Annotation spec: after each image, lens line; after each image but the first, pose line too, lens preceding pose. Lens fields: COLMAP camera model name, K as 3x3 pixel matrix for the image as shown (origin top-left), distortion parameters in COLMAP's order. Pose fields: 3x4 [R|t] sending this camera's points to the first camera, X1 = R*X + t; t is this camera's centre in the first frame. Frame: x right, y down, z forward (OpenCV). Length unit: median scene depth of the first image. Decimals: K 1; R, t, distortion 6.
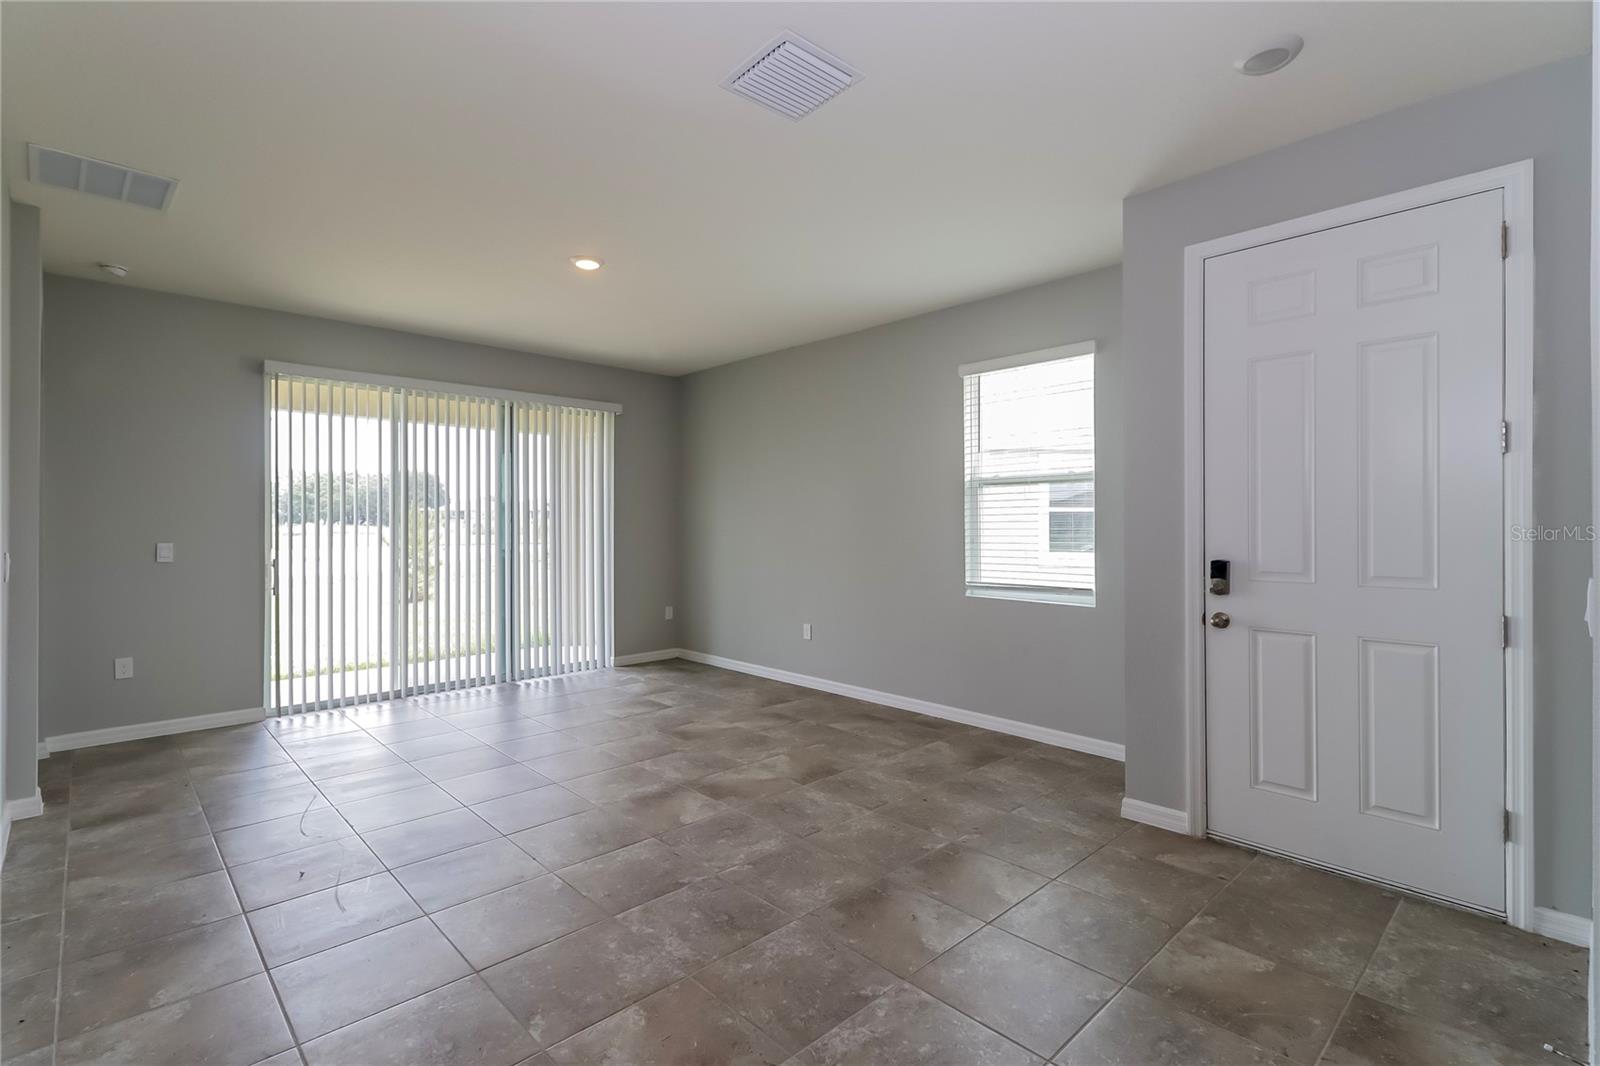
lens RADIAL K [[743.6, 0, 804.0], [0, 743.6, 524.3], [0, 0, 1]] dist [0.004211, -0.003077]
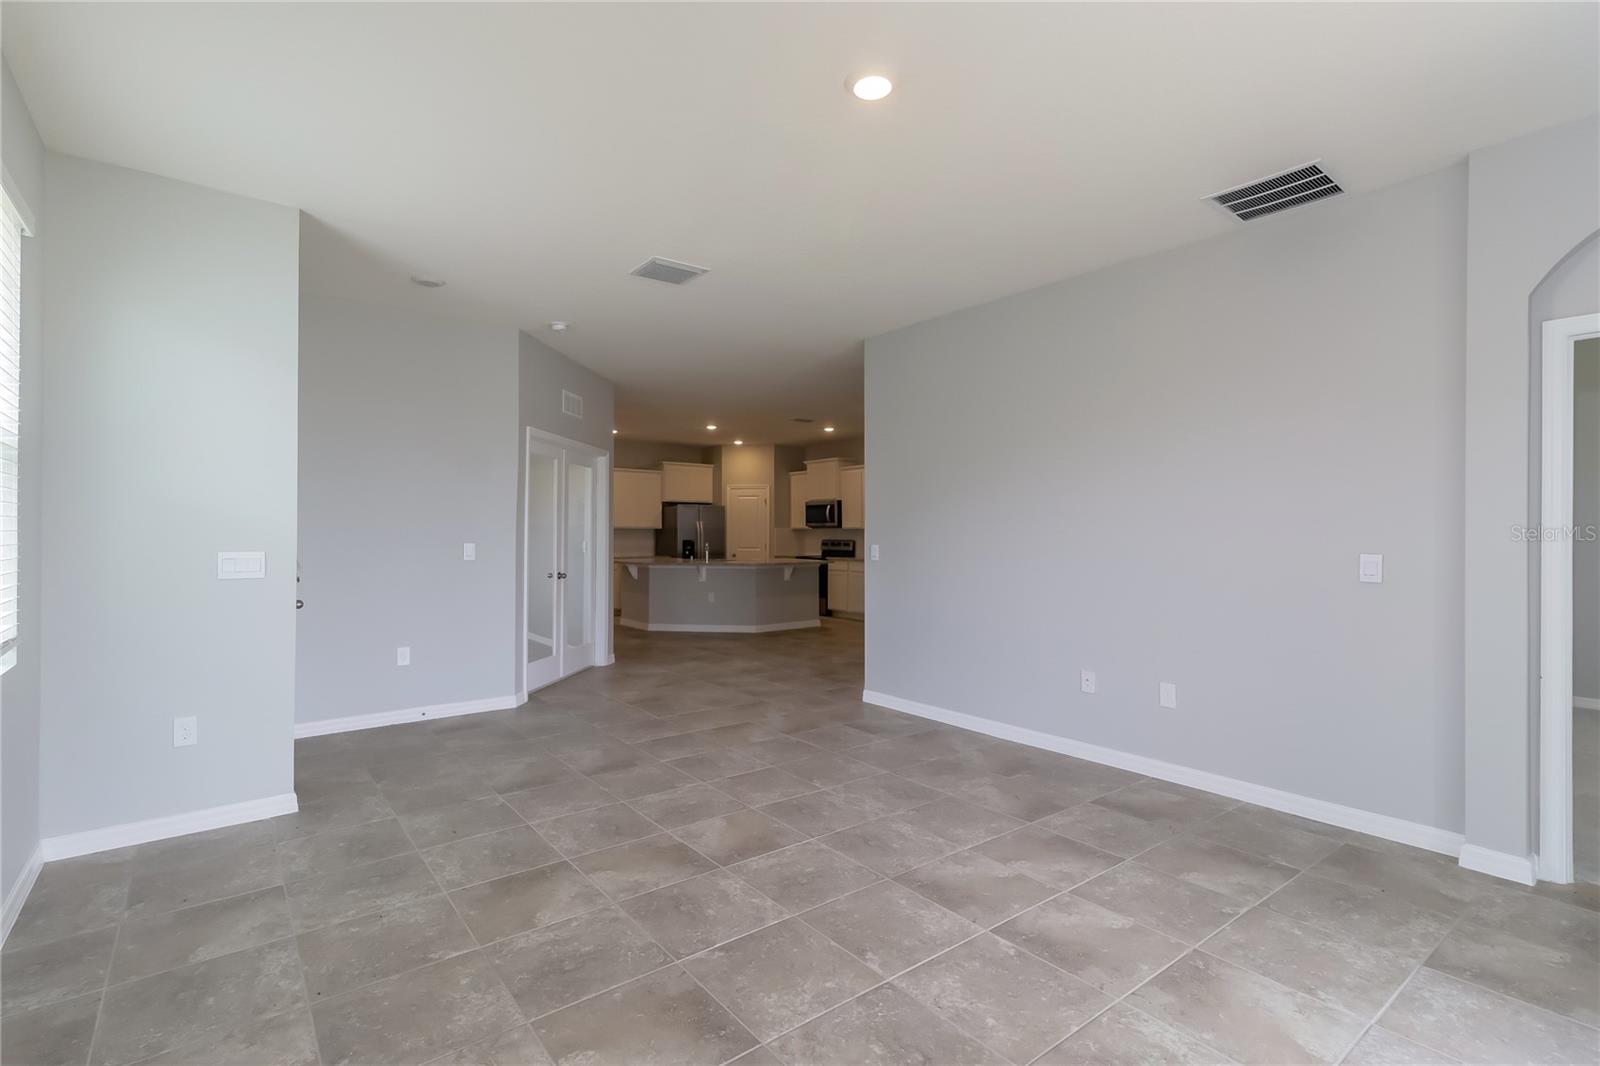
lens RADIAL K [[743.6, 0, 798.5], [0, 743.6, 532.5], [0, 0, 1]] dist [0.004211, -0.003077]
pose [[-0.994642, -0.003170, 0.103330, -0.338567], [-0.002942, 0.999993, 0.002358, 0.006688], [-0.103337, 0.002042, -0.994644, 1.837464]]
